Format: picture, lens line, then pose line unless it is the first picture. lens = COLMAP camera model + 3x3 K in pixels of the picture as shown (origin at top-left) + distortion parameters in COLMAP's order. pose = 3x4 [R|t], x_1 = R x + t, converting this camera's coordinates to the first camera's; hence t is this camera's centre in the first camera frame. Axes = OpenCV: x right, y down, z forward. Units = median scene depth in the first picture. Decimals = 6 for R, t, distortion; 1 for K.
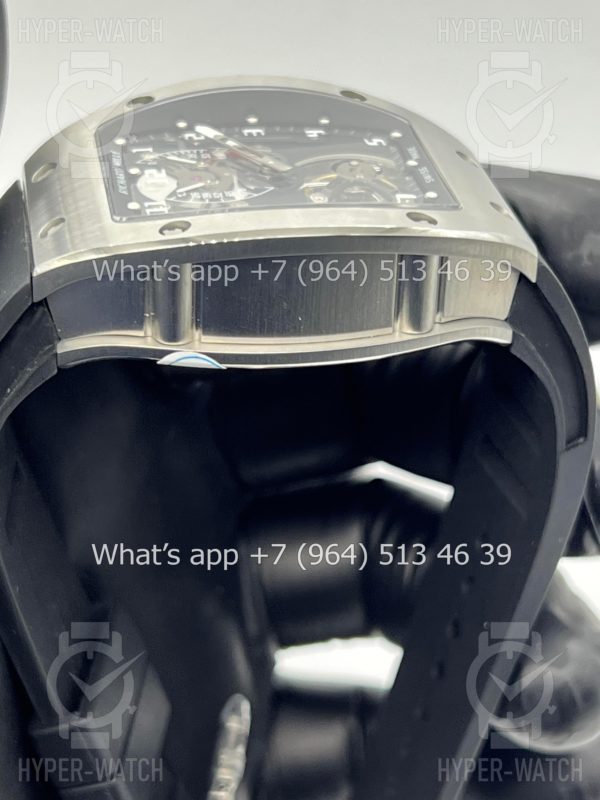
lens RADIAL K [[1797.6, 0, 300.0], [0, 1797.6, 400.0], [0, 0, 1]] dist [0.198242, -0.086193]
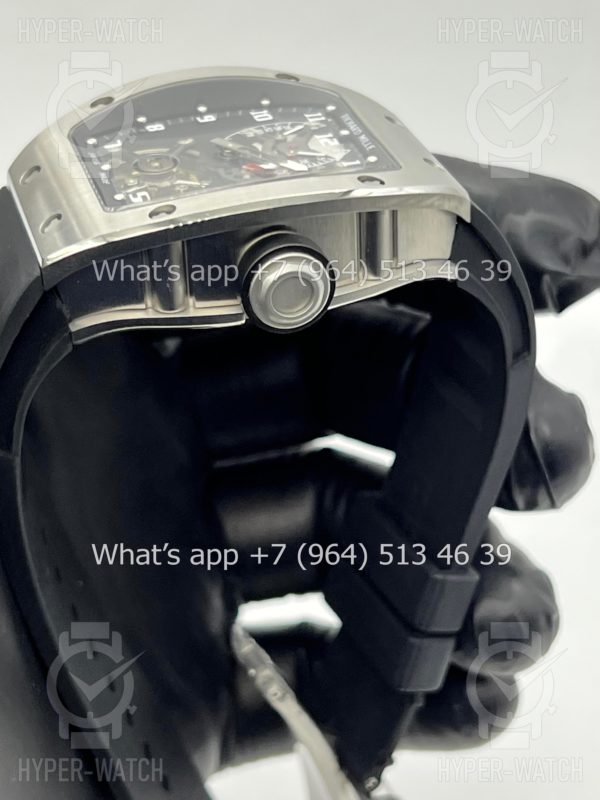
lens RADIAL K [[1960.9, 0, 300.0], [0, 1960.9, 400.0], [0, 0, 1]] dist [0.300422, -0.179611]
pose [[0.991004, -0.118642, 0.061933, -0.071460], [0.117935, 0.992908, 0.014975, 0.015520], [-0.063271, -0.007536, 0.997968, -0.260858]]
